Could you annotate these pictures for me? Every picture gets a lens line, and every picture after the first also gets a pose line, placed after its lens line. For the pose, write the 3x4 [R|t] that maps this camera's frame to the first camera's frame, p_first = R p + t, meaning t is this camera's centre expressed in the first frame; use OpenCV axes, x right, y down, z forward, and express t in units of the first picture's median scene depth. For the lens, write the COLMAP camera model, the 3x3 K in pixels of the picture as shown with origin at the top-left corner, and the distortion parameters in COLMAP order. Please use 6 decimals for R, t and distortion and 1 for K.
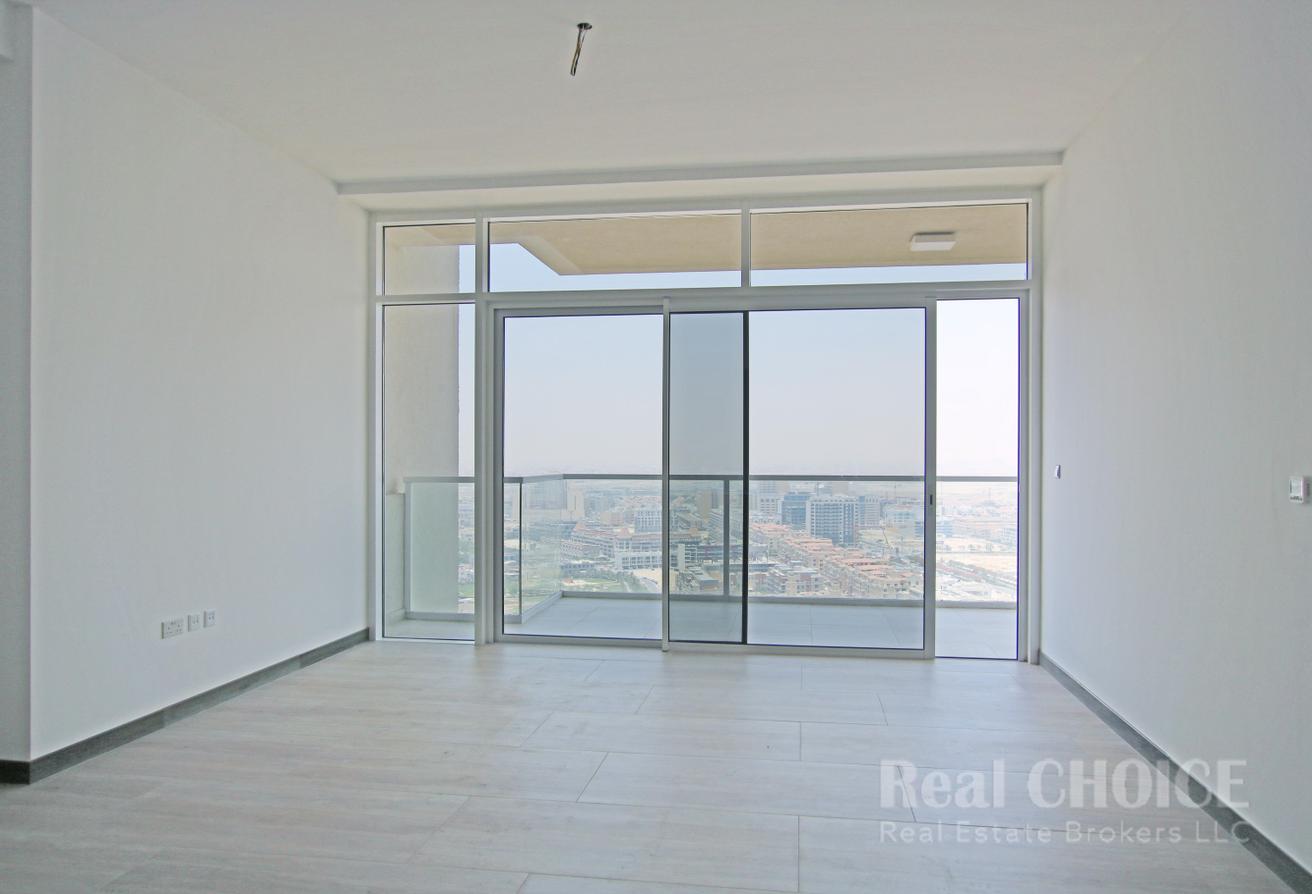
lens RADIAL K [[1018.3, 0, 616.0], [0, 1018.3, 444.0], [0, 0, 1]] dist [-0.000114, -0.000392]
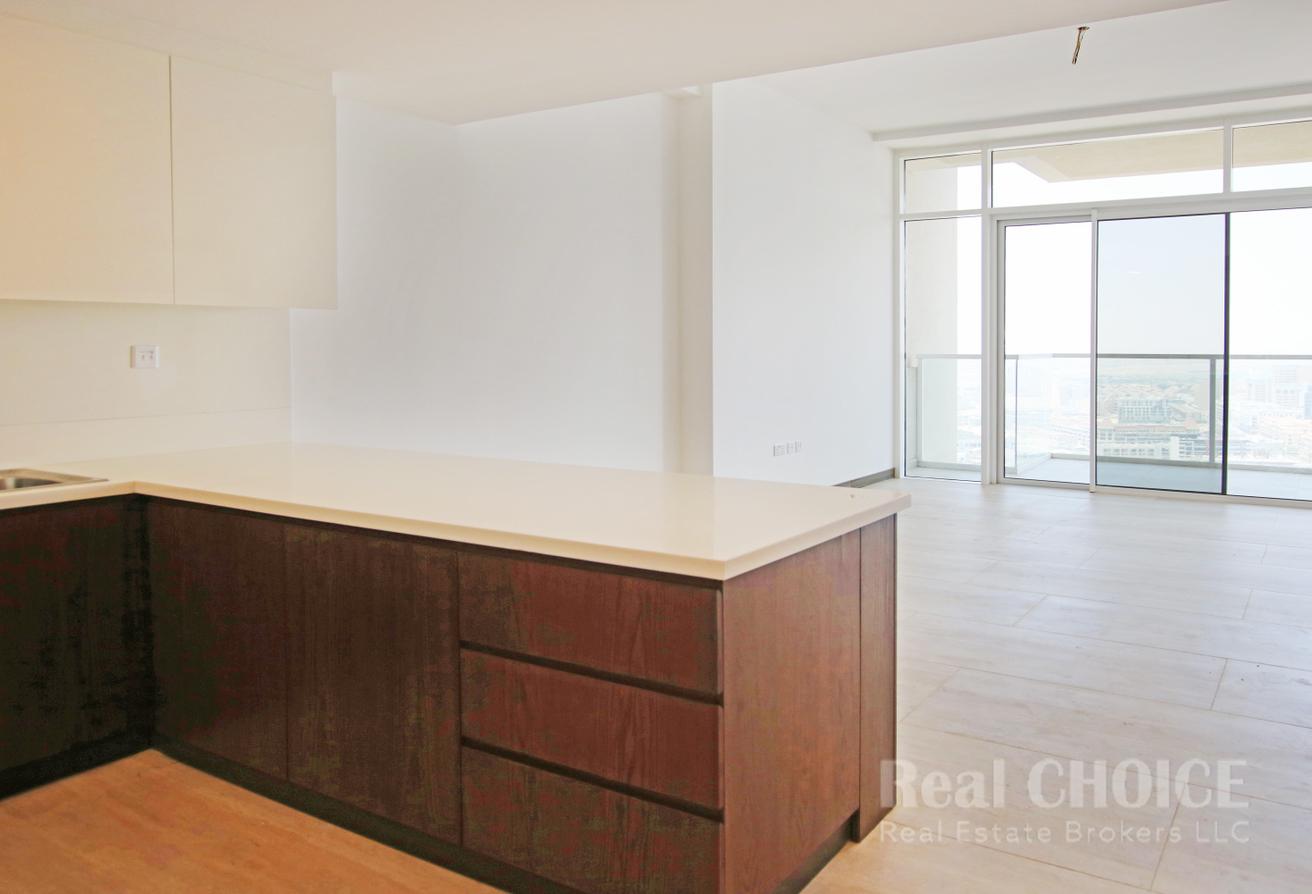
lens RADIAL K [[1043.4, 0, 597.2], [0, 1043.4, 356.9], [0, 0, 1]] dist [-0.003411, -0.003696]
pose [[0.902608, 0.003779, -0.430448, -0.009535], [0.006540, 0.999726, 0.022490, 0.003824], [0.430415, -0.023115, 0.902335, -0.361540]]
